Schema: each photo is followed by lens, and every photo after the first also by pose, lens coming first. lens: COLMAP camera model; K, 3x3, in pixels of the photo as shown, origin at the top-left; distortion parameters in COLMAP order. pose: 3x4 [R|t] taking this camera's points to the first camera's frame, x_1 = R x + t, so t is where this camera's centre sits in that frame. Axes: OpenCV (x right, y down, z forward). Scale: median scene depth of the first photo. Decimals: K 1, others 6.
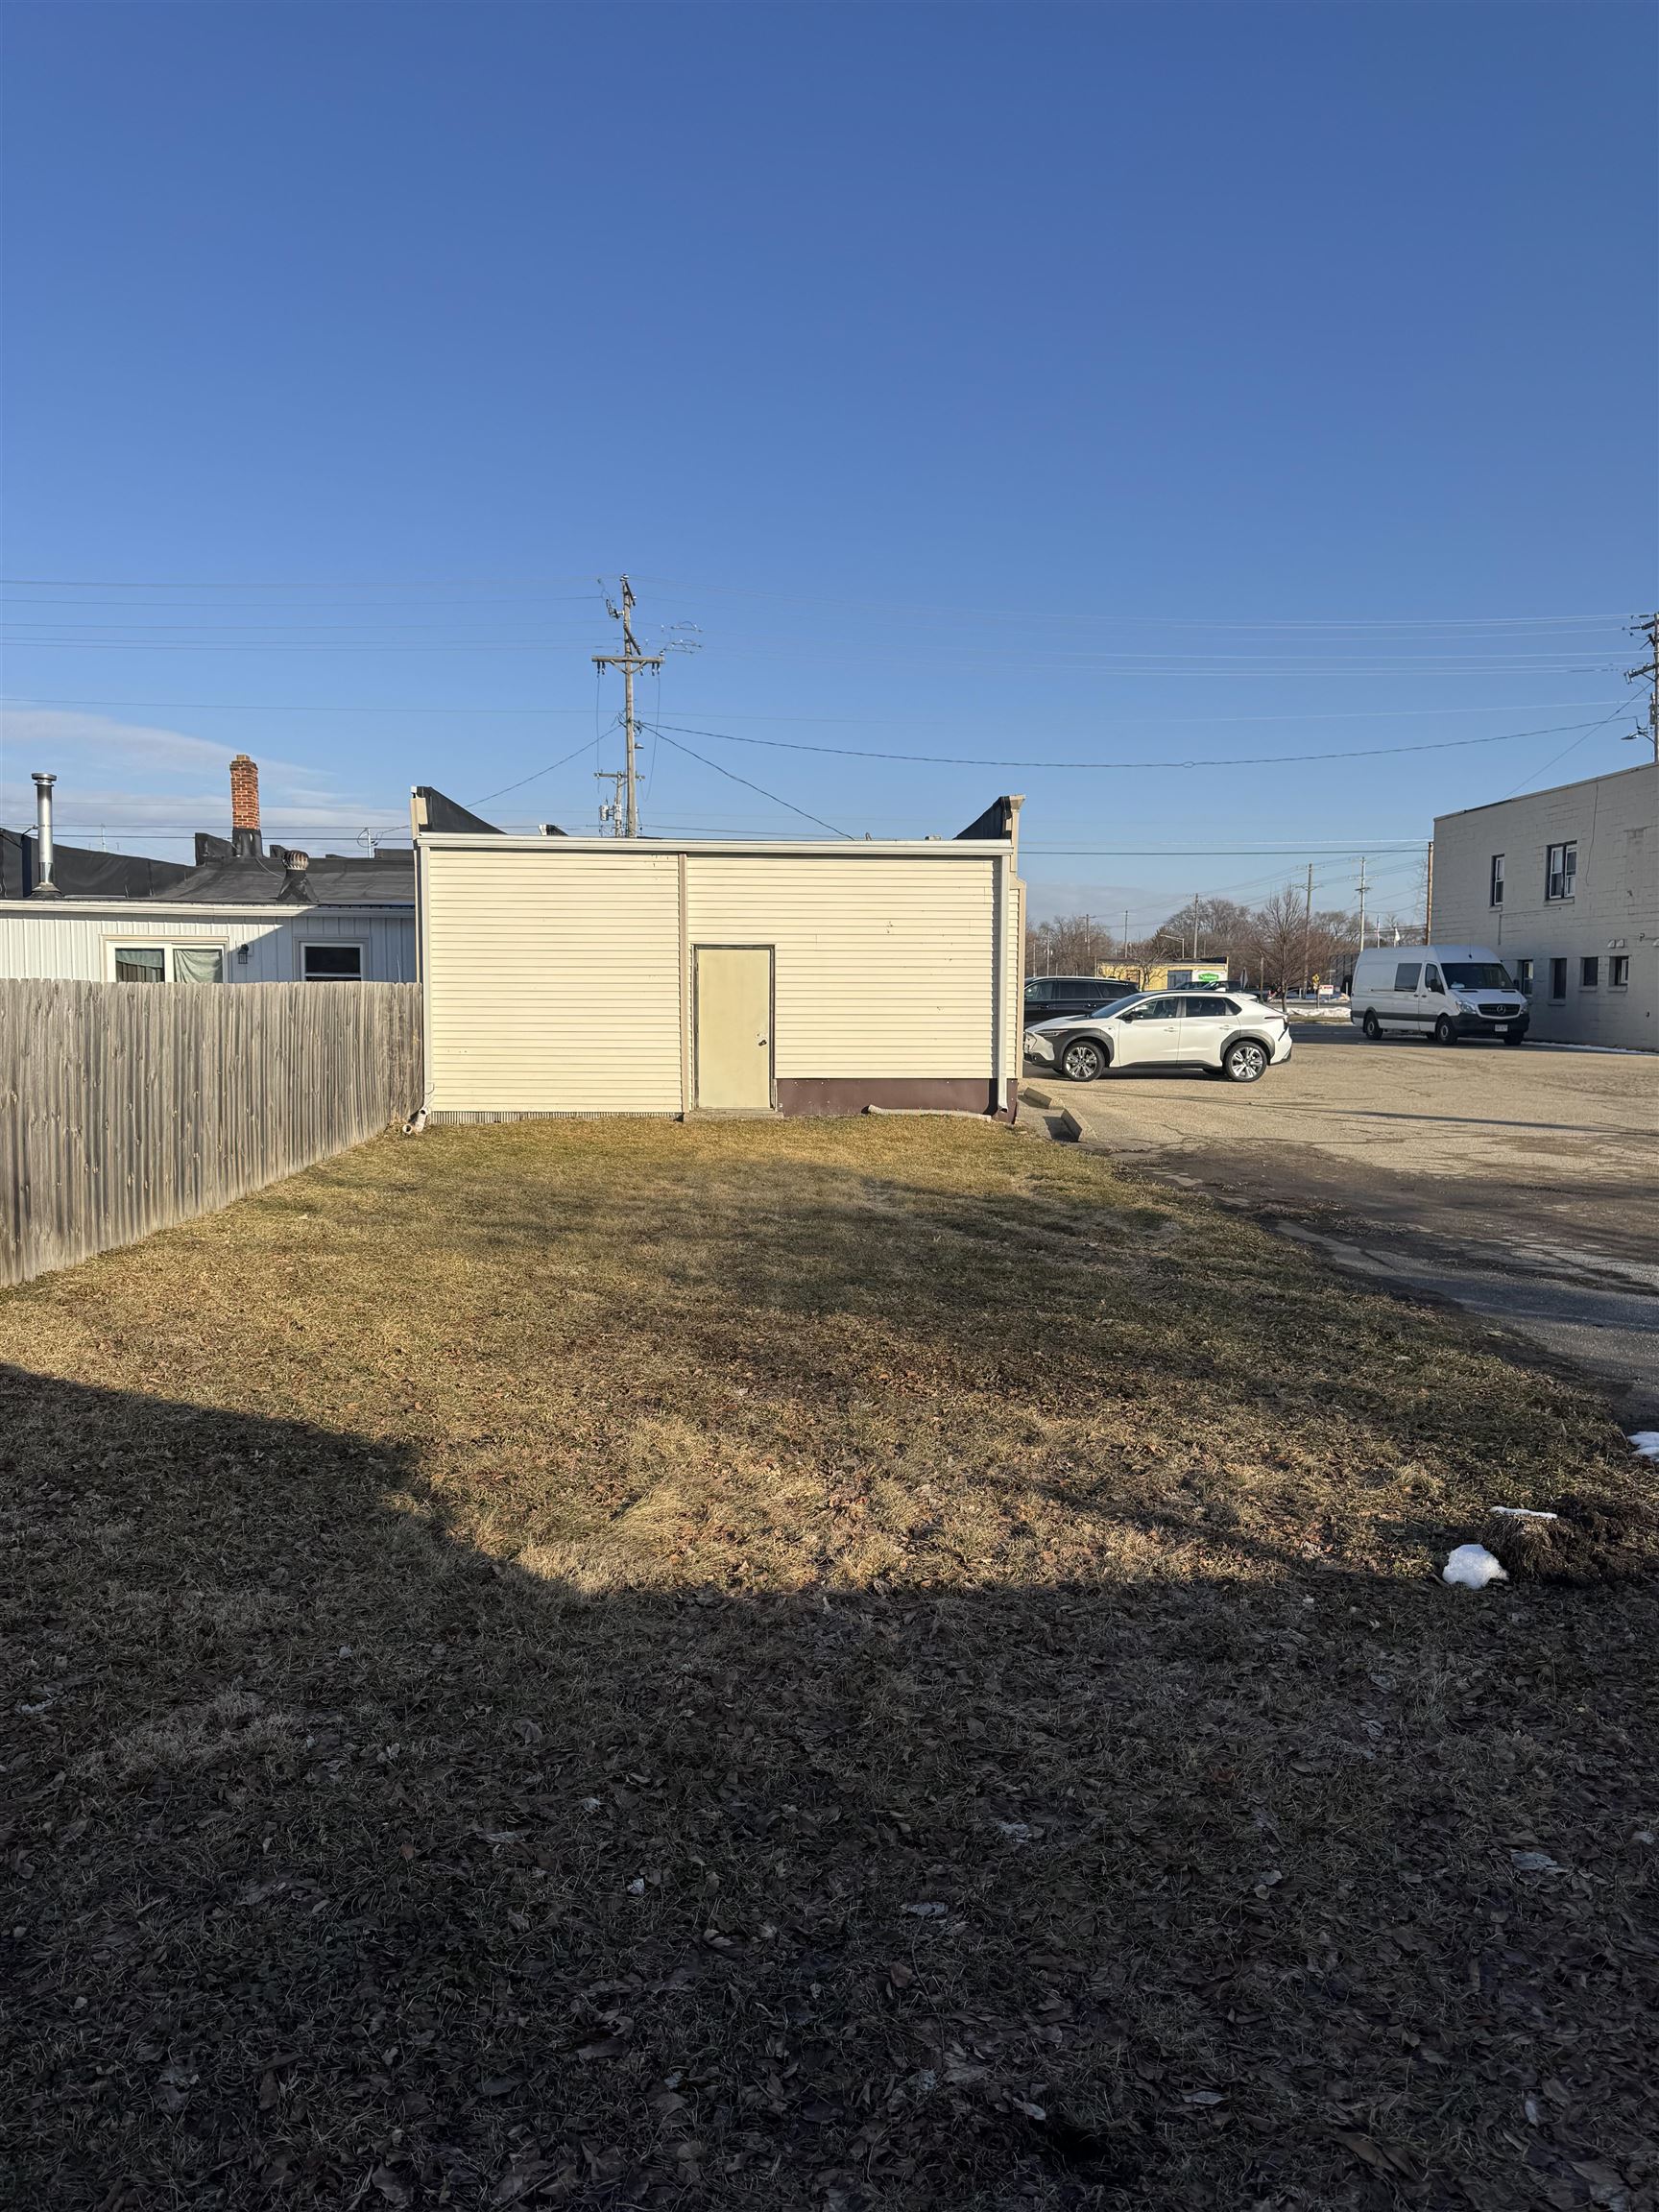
lens RADIAL K [[1566.3, 0, 830.4], [0, 1566.3, 1186.2], [0, 0, 1]] dist [0.126394, -0.221161]
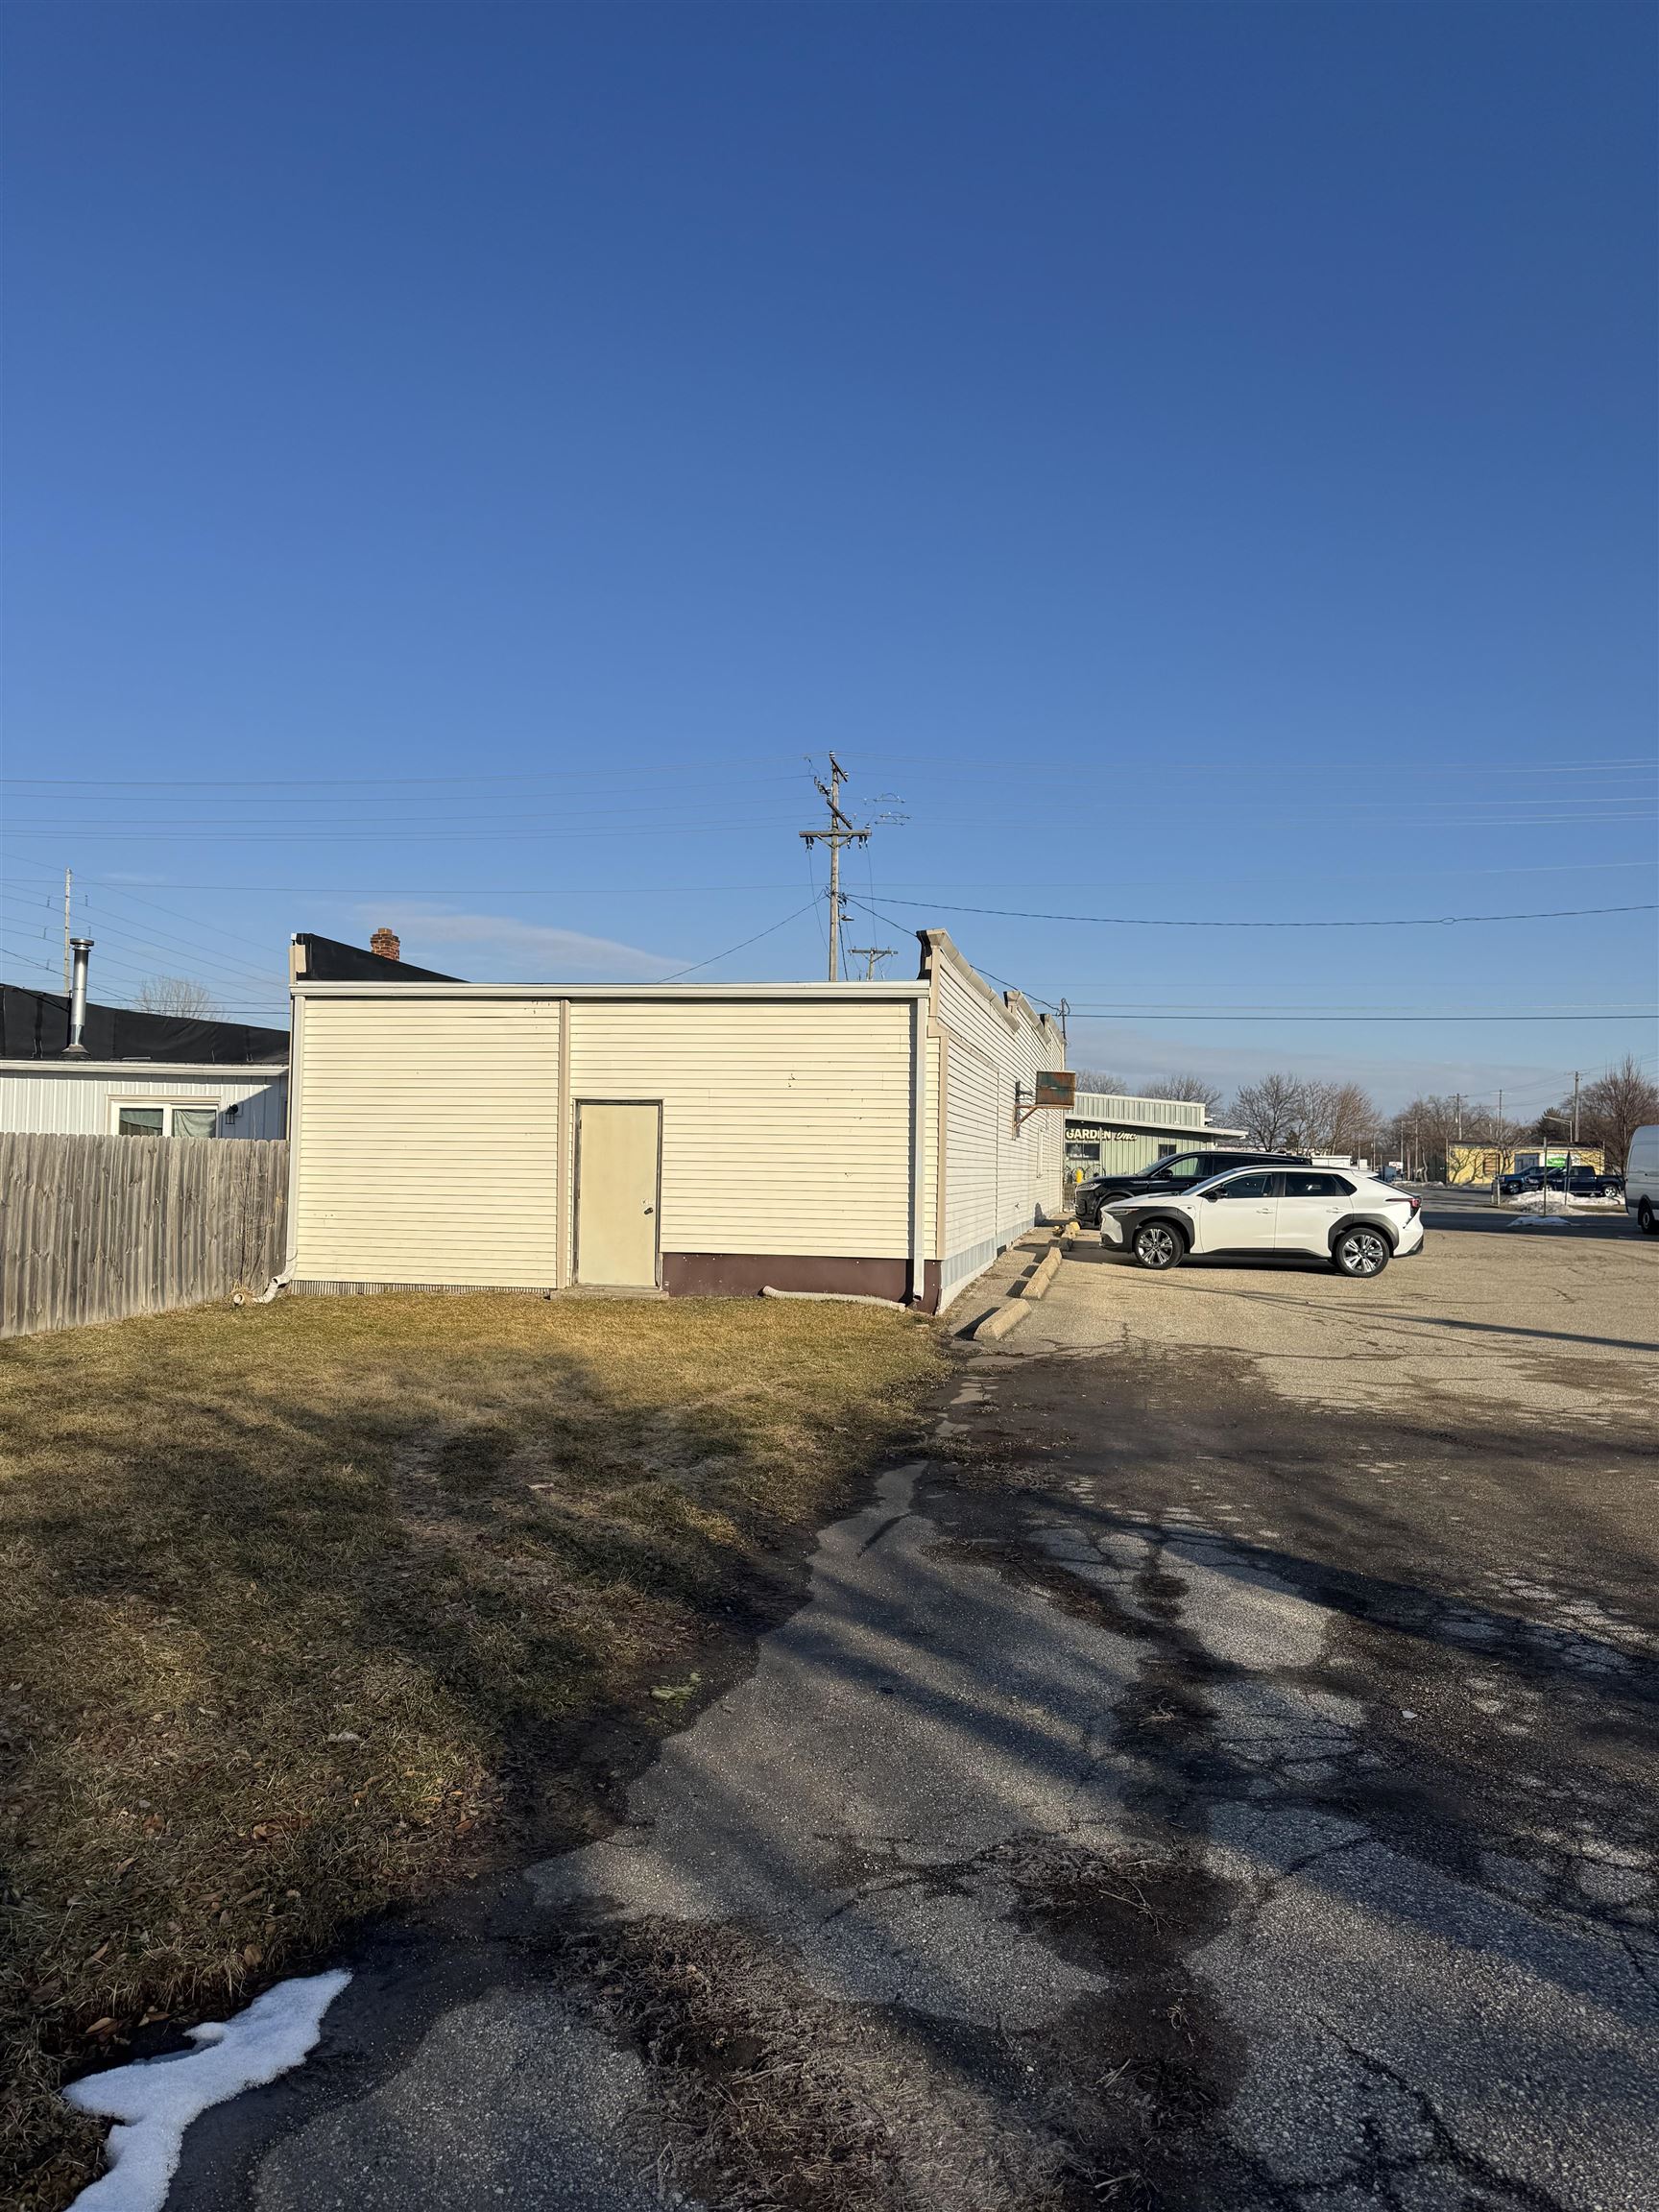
lens RADIAL K [[1585.5, 0, 829.4], [0, 1585.5, 1143.2], [0, 0, 1]] dist [0.070642, -0.047089]
pose [[0.972095, 0.010331, -0.234360, 0.258461], [-0.043159, 0.989852, -0.135387, -0.014034], [0.230583, 0.141724, 0.962676, 0.172511]]
